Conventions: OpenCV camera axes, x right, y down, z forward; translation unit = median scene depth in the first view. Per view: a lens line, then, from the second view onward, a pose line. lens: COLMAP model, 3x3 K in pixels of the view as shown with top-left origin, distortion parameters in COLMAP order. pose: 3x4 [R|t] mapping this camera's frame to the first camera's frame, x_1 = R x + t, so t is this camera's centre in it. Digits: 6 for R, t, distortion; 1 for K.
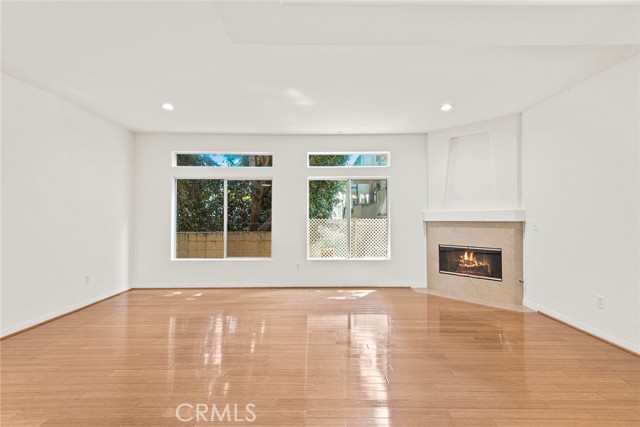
lens RADIAL K [[288.3, 0, 319.1], [0, 288.3, 214.4], [0, 0, 1]] dist [0.022985, -0.007933]
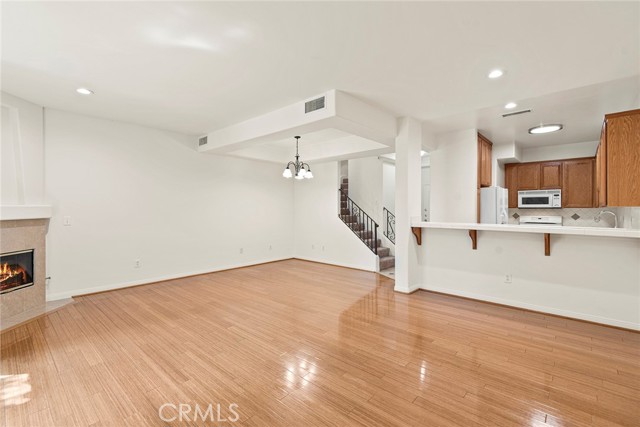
lens RADIAL K [[288.3, 0, 320.5], [0, 288.3, 208.8], [0, 0, 1]] dist [0.022985, -0.007933]
pose [[-0.749606, 0.000084, 0.661884, -0.553711], [-0.003688, 0.999984, -0.004304, -0.005416], [-0.661874, -0.005668, -0.749594, 0.940569]]
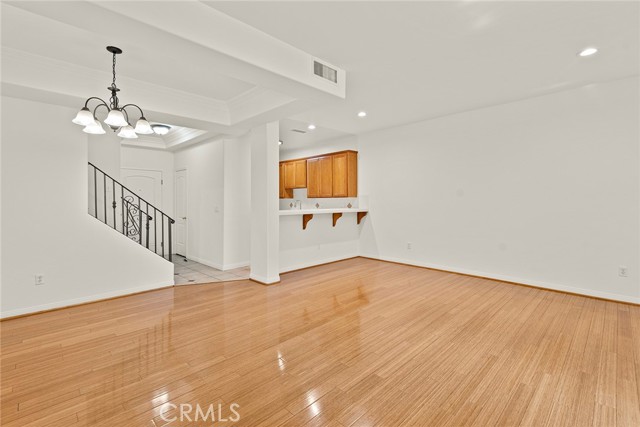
lens RADIAL K [[288.3, 0, 322.7], [0, 288.3, 202.2], [0, 0, 1]] dist [0.022985, -0.007933]
pose [[-0.707962, 0.007736, -0.706208, 0.389889], [0.006952, 0.999968, 0.003985, 0.000273], [0.706216, -0.002088, -0.707993, 0.829494]]
